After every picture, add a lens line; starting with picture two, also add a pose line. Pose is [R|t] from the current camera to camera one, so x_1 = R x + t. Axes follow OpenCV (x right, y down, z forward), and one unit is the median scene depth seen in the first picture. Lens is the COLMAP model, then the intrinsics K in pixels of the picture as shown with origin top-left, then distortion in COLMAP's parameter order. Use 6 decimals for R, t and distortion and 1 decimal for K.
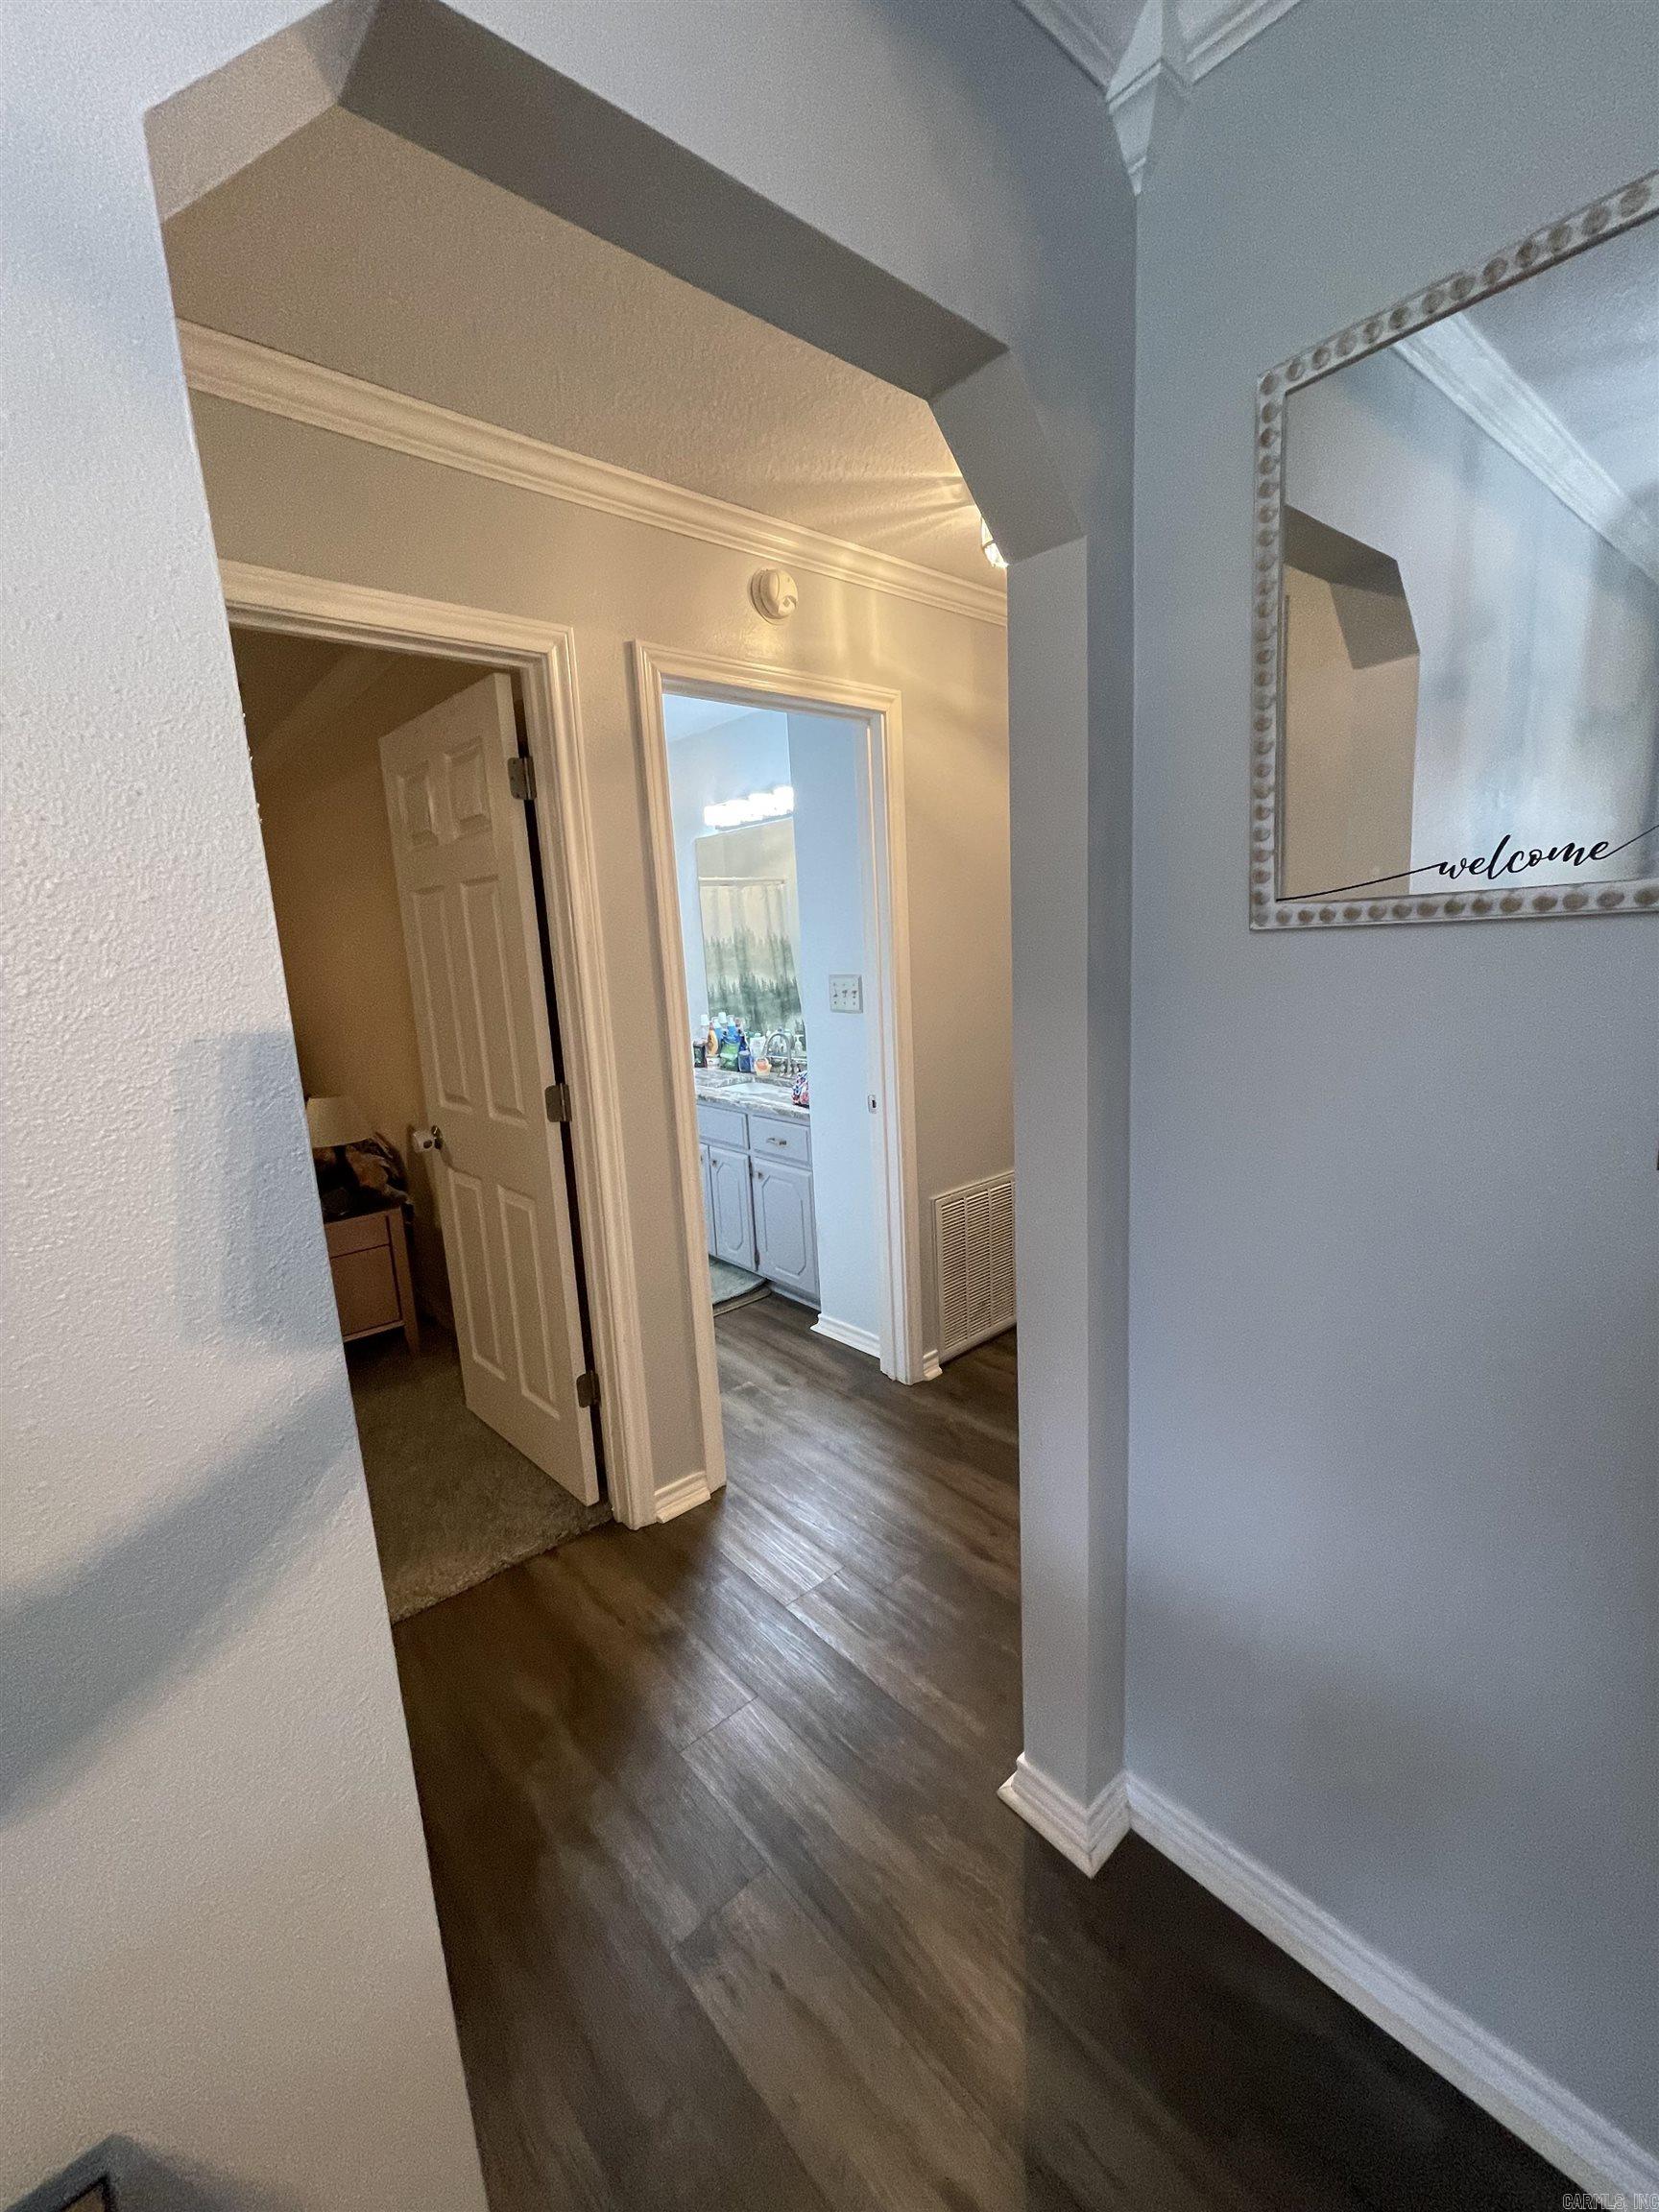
lens RADIAL K [[891.7, 0, 824.8], [0, 891.7, 1100.9], [0, 0, 1]] dist [0.001154, -0.000073]
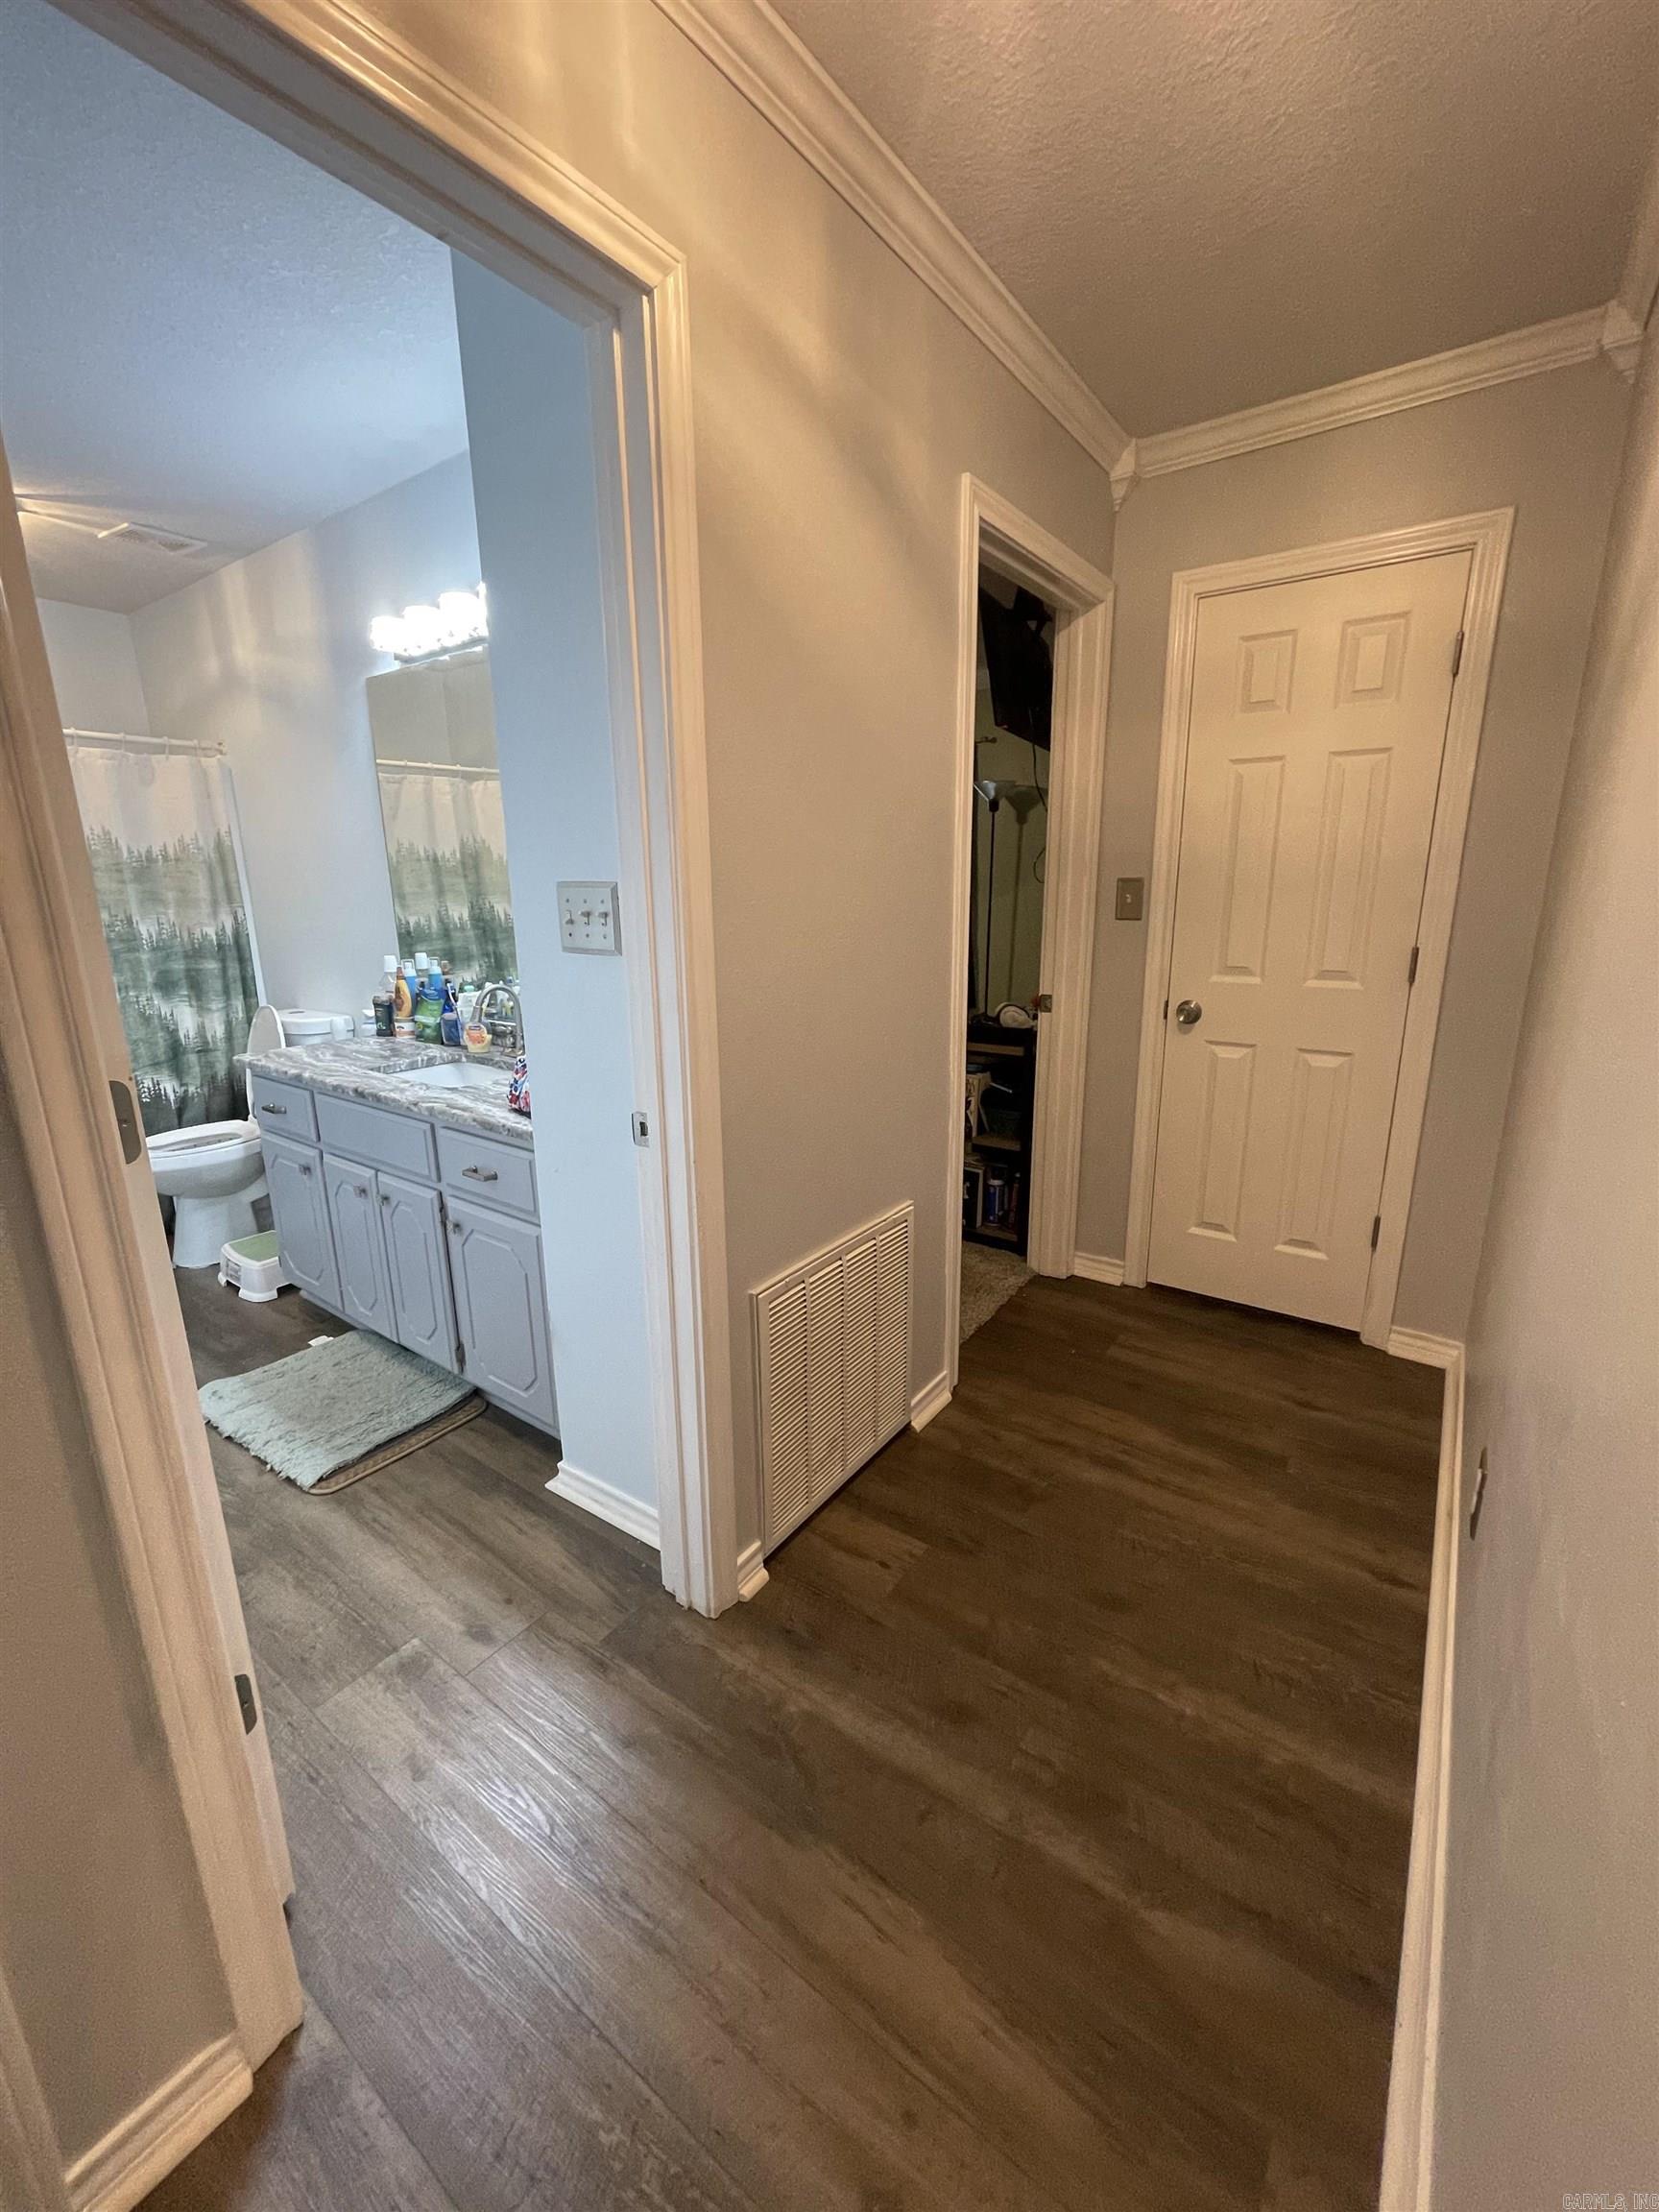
lens RADIAL K [[891.7, 0, 824.8], [0, 891.7, 1100.9], [0, 0, 1]] dist [0.001154, -0.000073]
pose [[0.973648, -0.012833, 0.227695, 0.032394], [0.000478, 0.998528, 0.054232, -0.033253], [-0.228056, -0.052694, 0.972221, 0.373058]]
